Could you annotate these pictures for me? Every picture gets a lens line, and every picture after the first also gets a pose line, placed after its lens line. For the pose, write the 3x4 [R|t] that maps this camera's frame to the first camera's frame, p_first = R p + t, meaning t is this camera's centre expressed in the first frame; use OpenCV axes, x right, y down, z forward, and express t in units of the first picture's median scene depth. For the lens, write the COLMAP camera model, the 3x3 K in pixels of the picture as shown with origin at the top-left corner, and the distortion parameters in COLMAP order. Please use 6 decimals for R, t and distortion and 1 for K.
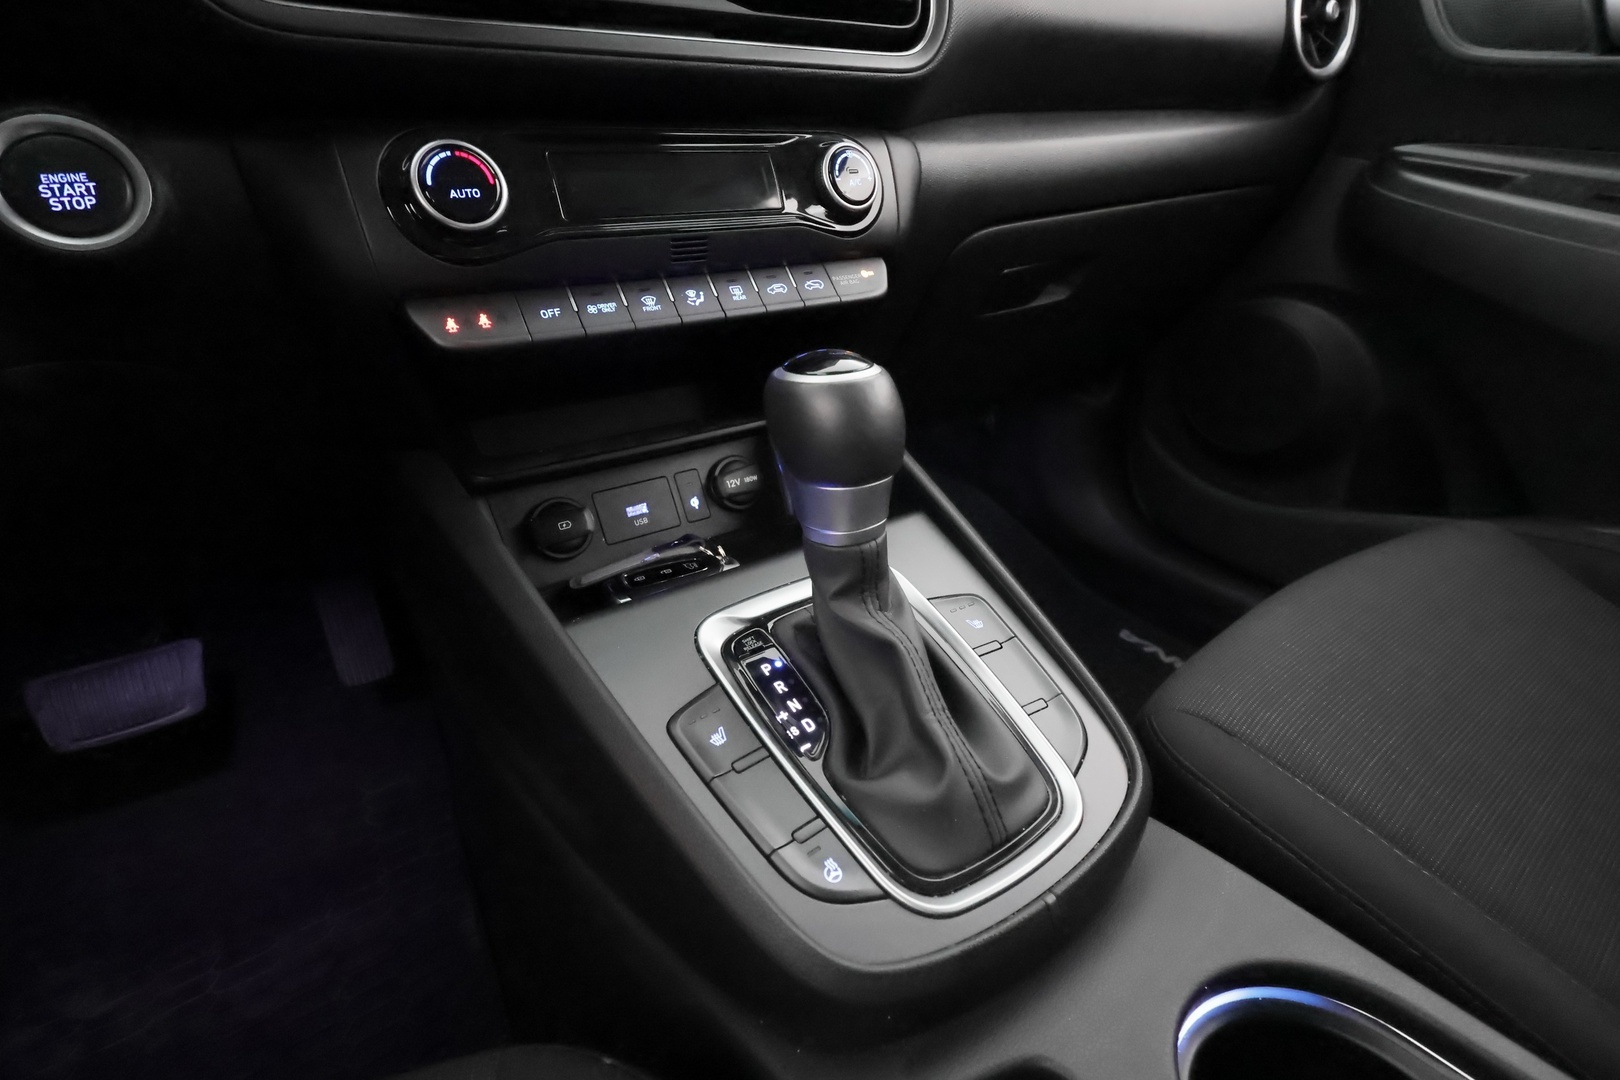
lens RADIAL K [[739.9, 0, 810.0], [0, 739.9, 540.0], [0, 0, 1]] dist [-0.001742, 0.000497]
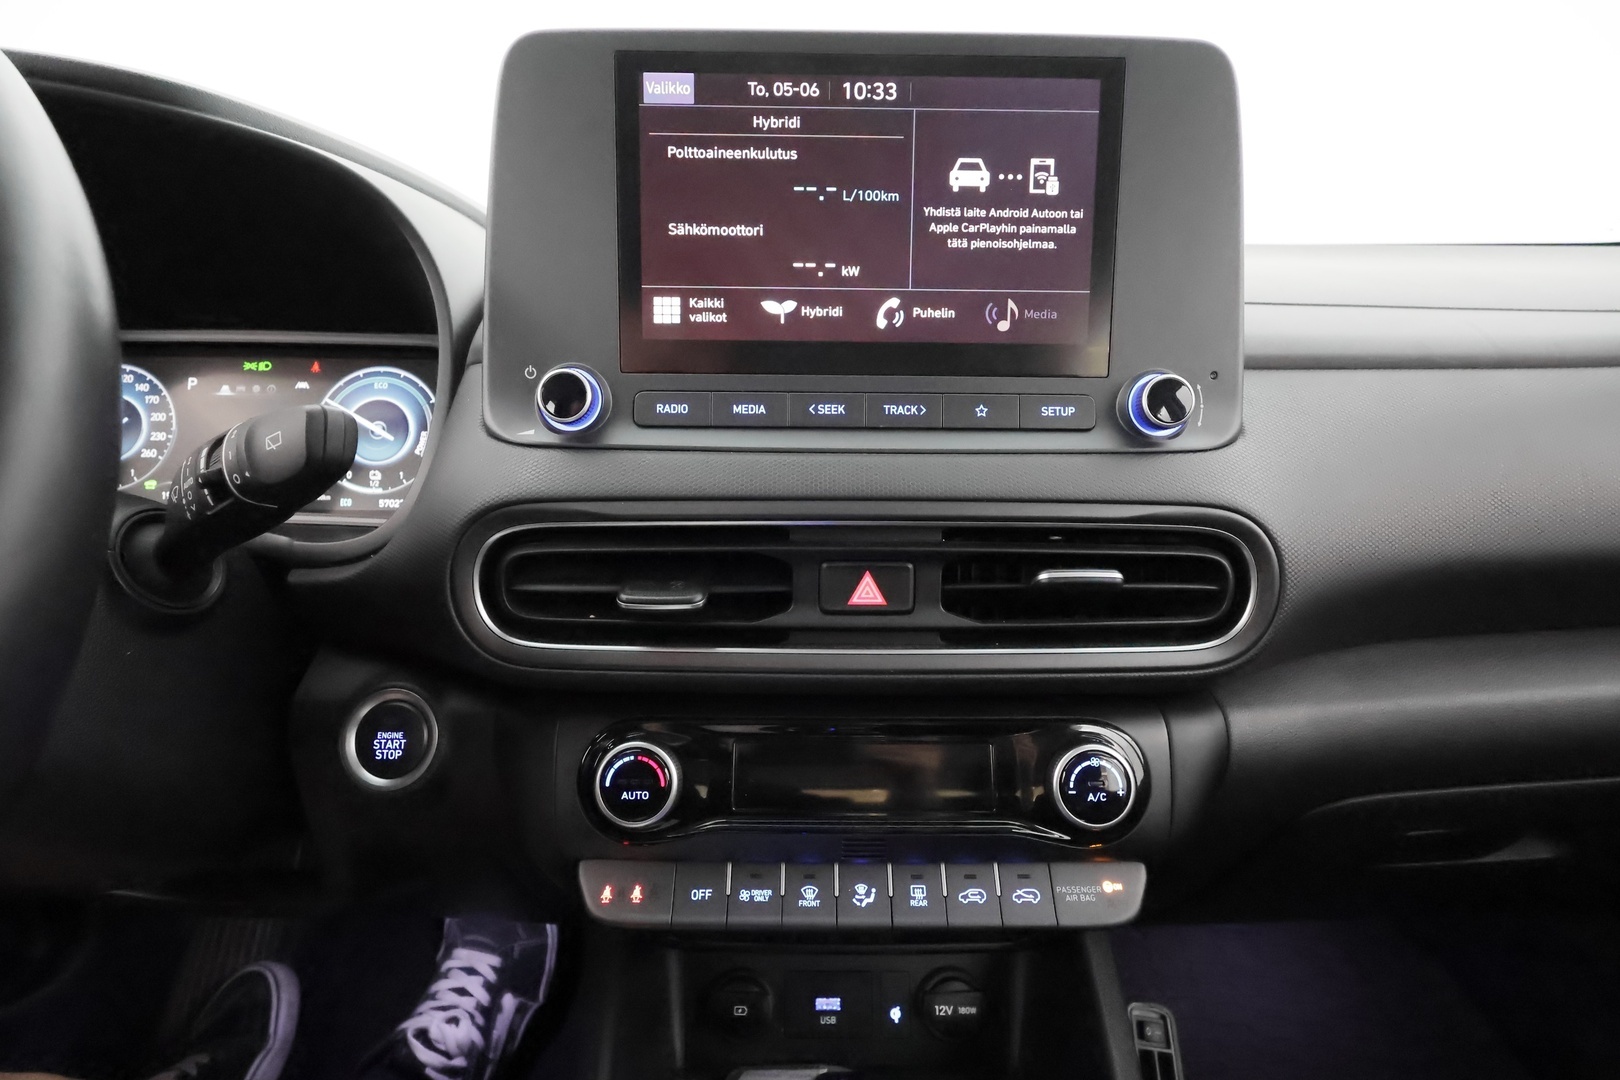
lens RADIAL K [[739.9, 0, 810.0], [0, 739.9, 540.0], [0, 0, 1]] dist [-0.001742, 0.000497]
pose [[0.828798, 0.138992, -0.542011, 0.214208], [-0.267128, 0.949430, -0.165001, -0.572323], [0.491667, 0.281539, 0.824014, 0.117921]]
